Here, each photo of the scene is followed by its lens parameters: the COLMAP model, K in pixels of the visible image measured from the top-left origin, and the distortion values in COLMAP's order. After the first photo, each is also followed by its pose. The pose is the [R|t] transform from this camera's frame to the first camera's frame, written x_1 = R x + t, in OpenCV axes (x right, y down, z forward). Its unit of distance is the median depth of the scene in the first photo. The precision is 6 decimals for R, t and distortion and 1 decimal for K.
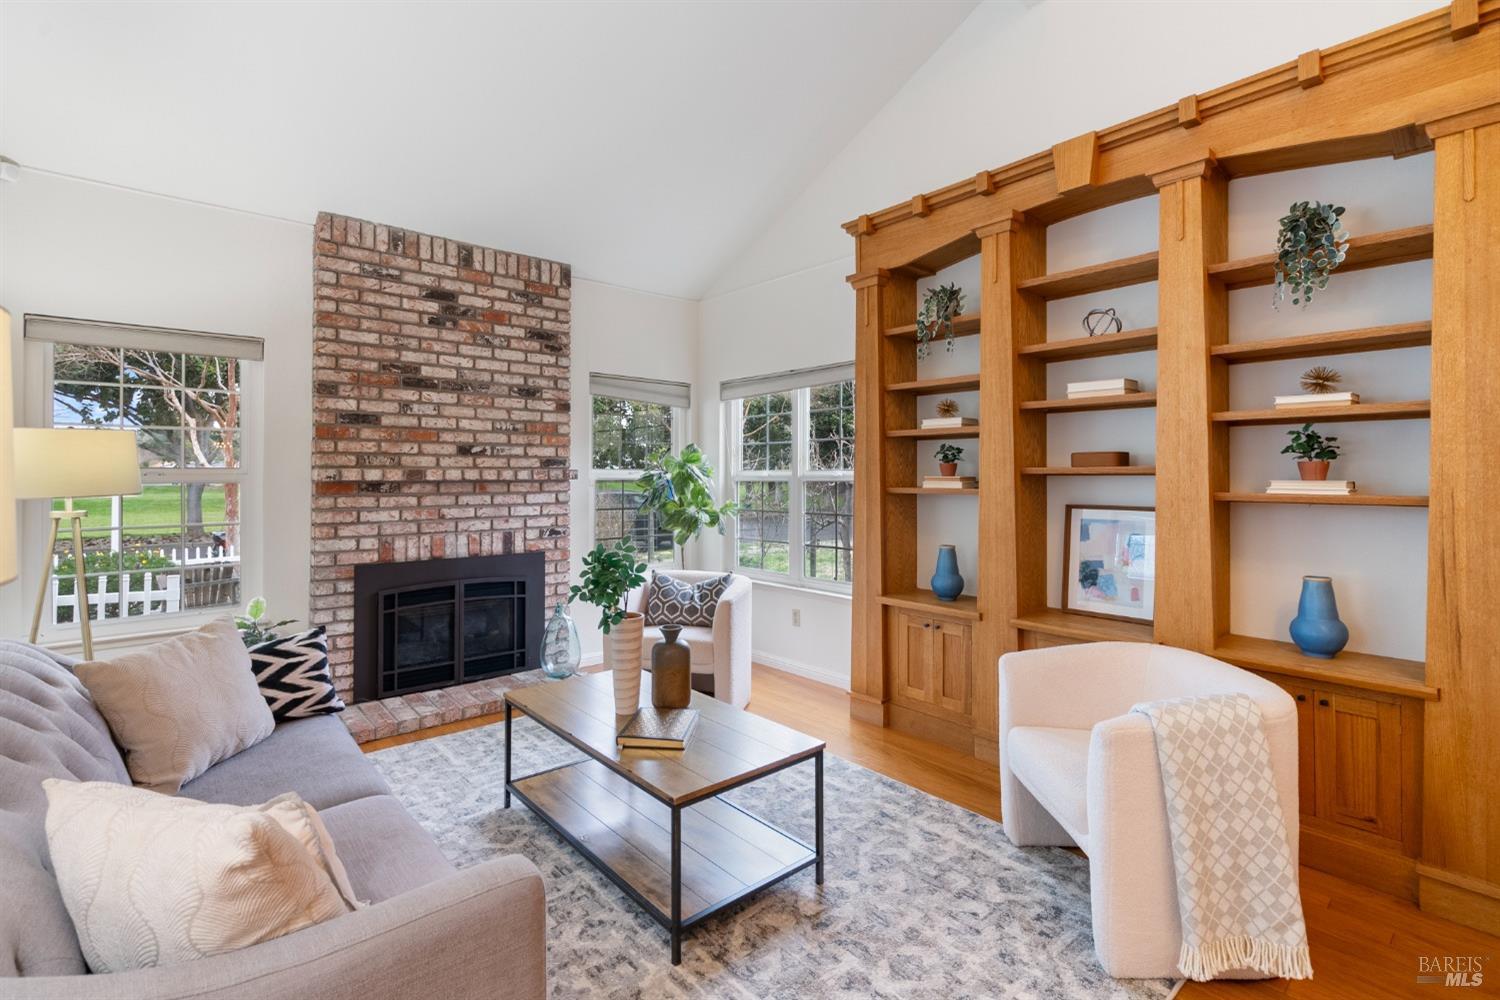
lens RADIAL K [[679.9, 0, 747.8], [0, 679.9, 465.6], [0, 0, 1]] dist [-0.009430, 0.000234]
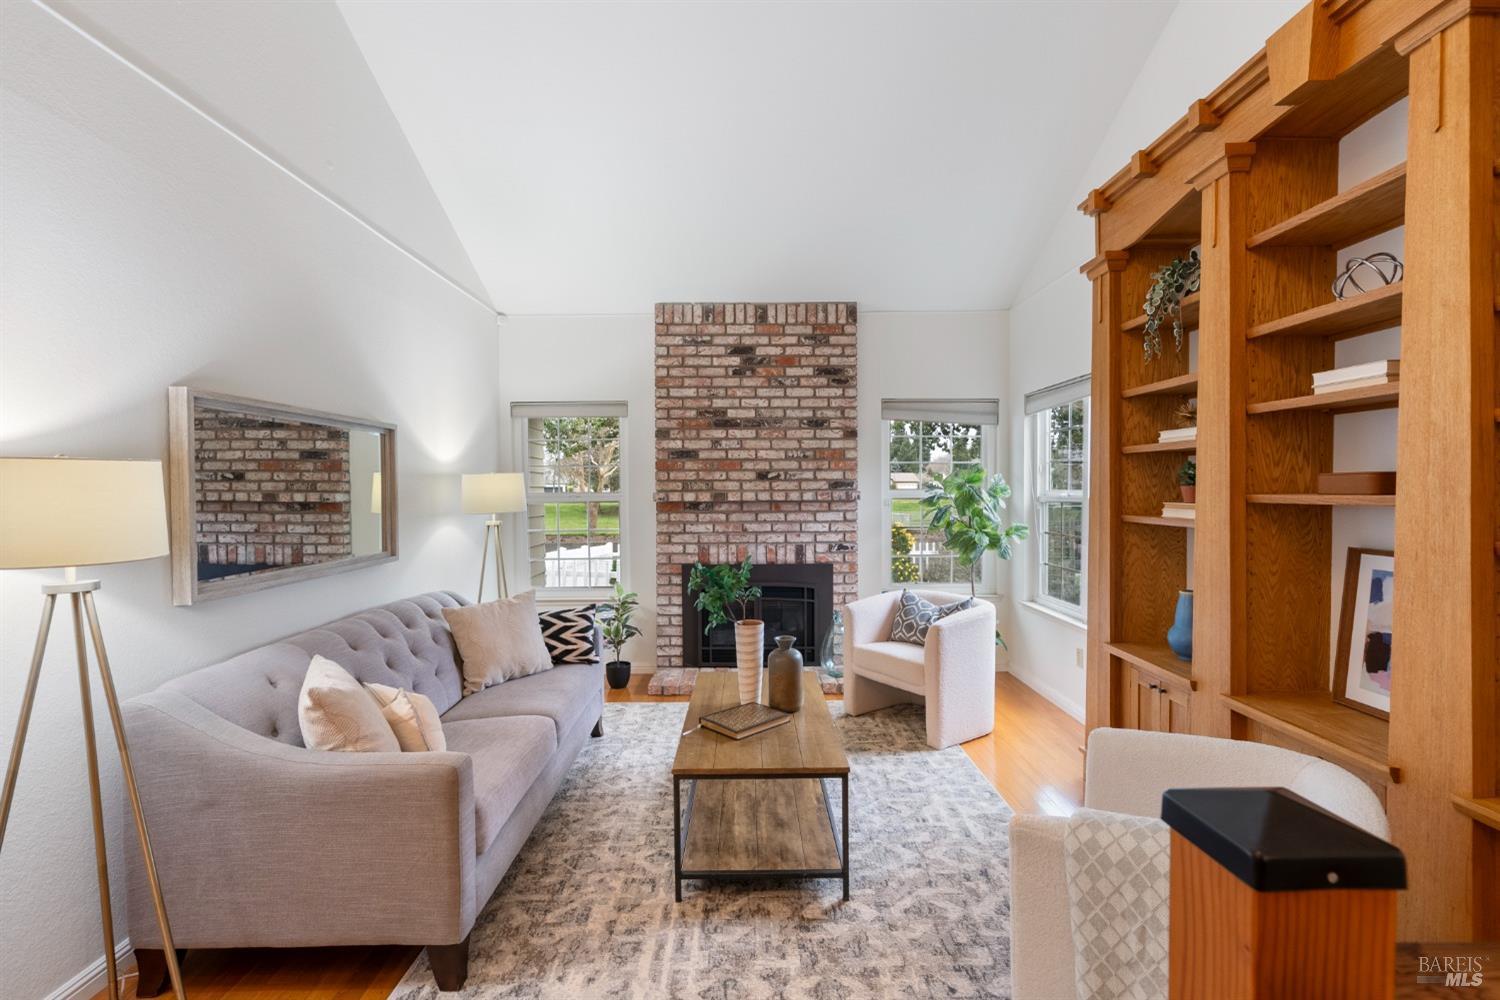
lens RADIAL K [[668.5, 0, 750.0], [0, 668.5, 500.0], [0, 0, 1]] dist [-0.009162, 0.000182]
pose [[0.763780, 0.007141, -0.645438, 0.347364], [0.015000, 0.999472, 0.028808, -0.014837], [0.645303, -0.031684, 0.763269, 0.077770]]
